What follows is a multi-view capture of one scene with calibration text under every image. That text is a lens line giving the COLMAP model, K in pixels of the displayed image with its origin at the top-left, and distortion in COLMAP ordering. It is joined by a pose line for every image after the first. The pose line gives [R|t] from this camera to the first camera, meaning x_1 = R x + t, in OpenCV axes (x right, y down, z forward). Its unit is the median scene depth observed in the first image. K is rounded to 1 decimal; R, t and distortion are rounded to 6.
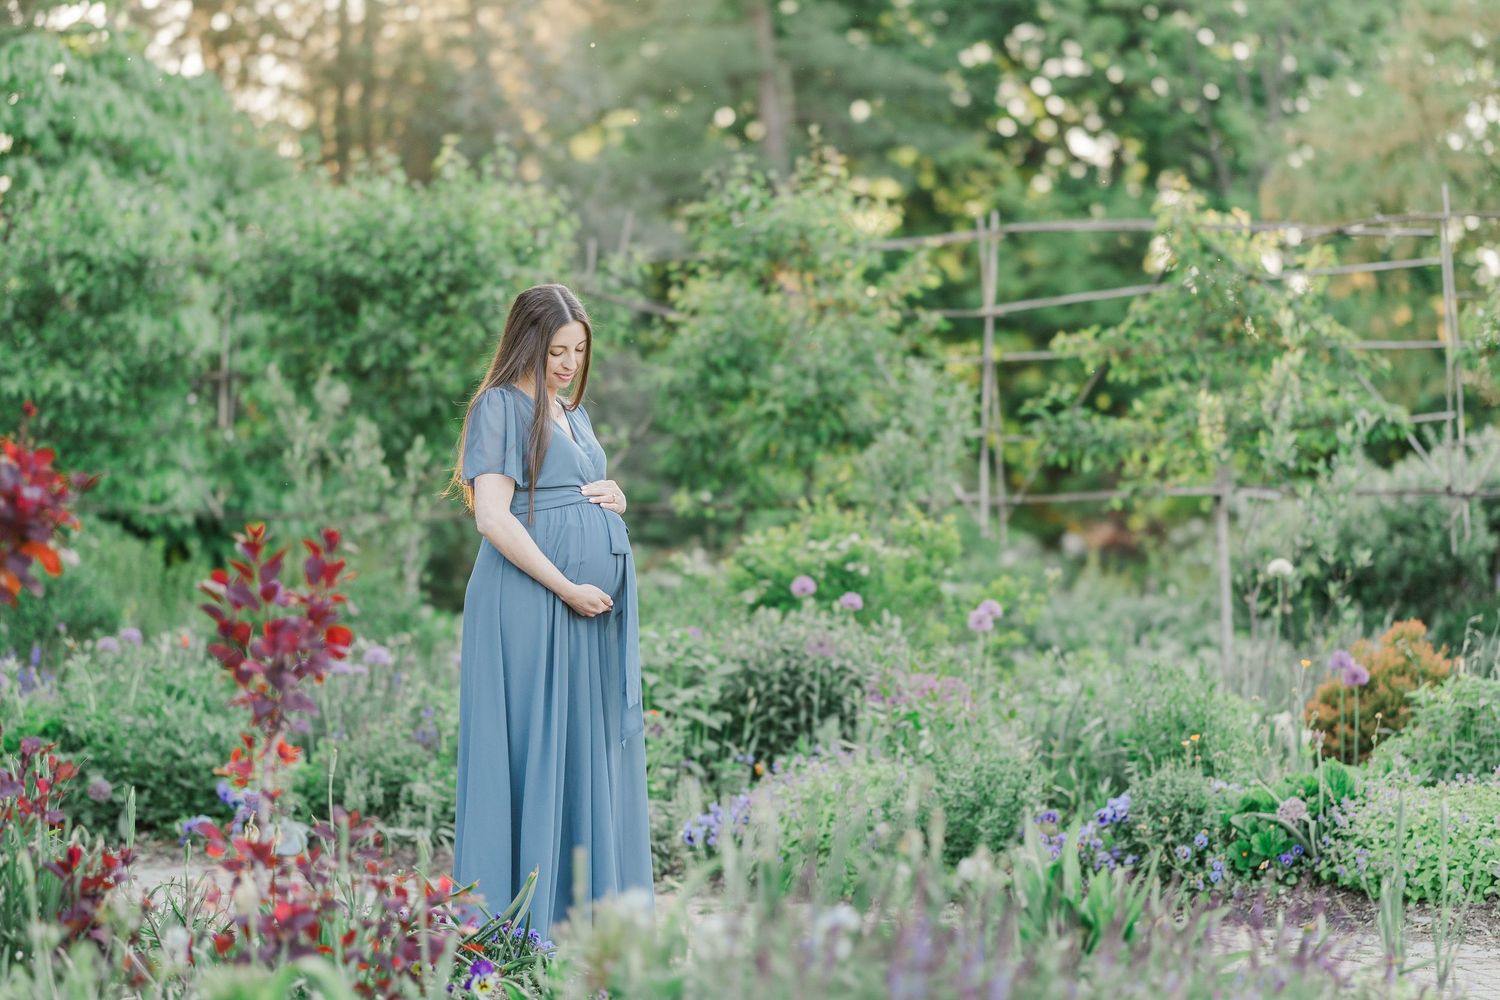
lens RADIAL K [[3684.8, 0, 749.8], [0, 3684.8, 467.6], [0, 0, 1]] dist [0.013521, -0.023373]
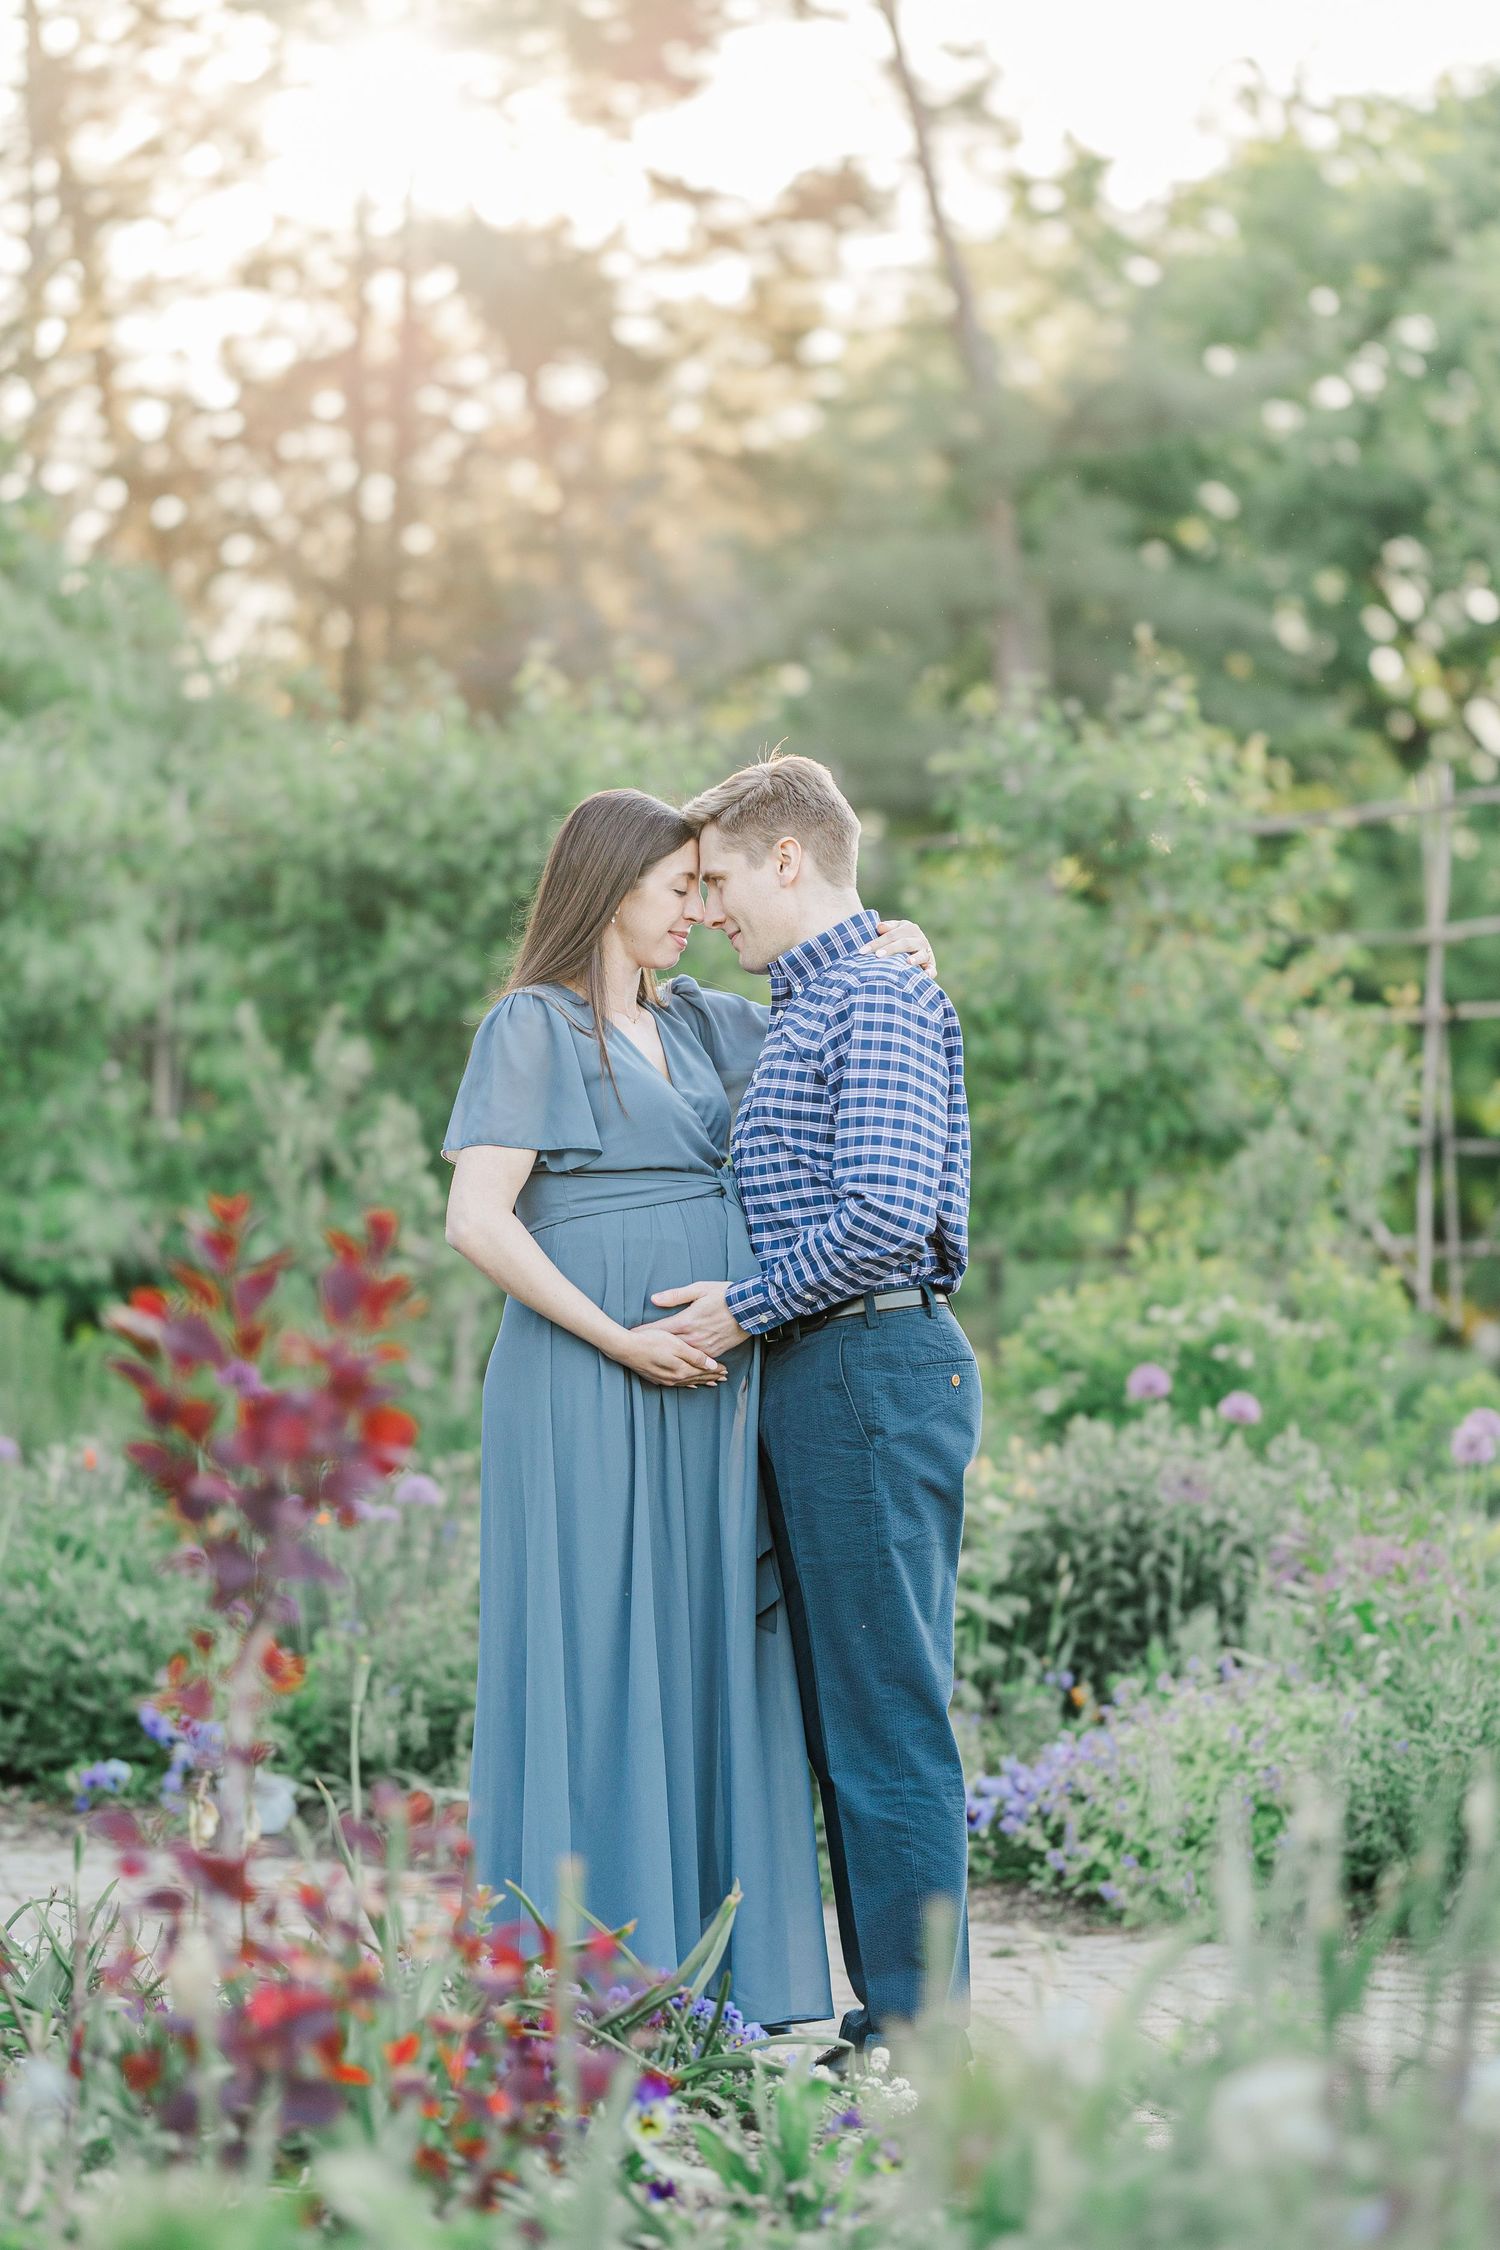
lens RADIAL K [[5527.3, 0, 750.0], [0, 5527.3, 1125.0], [0, 0, 1]] dist [0.013521, -0.023373]
pose [[0.999255, 0.013841, -0.036013, -0.018304], [-0.014502, 0.999730, -0.018160, 0.008679], [0.035752, 0.018669, 0.999186, 0.129819]]
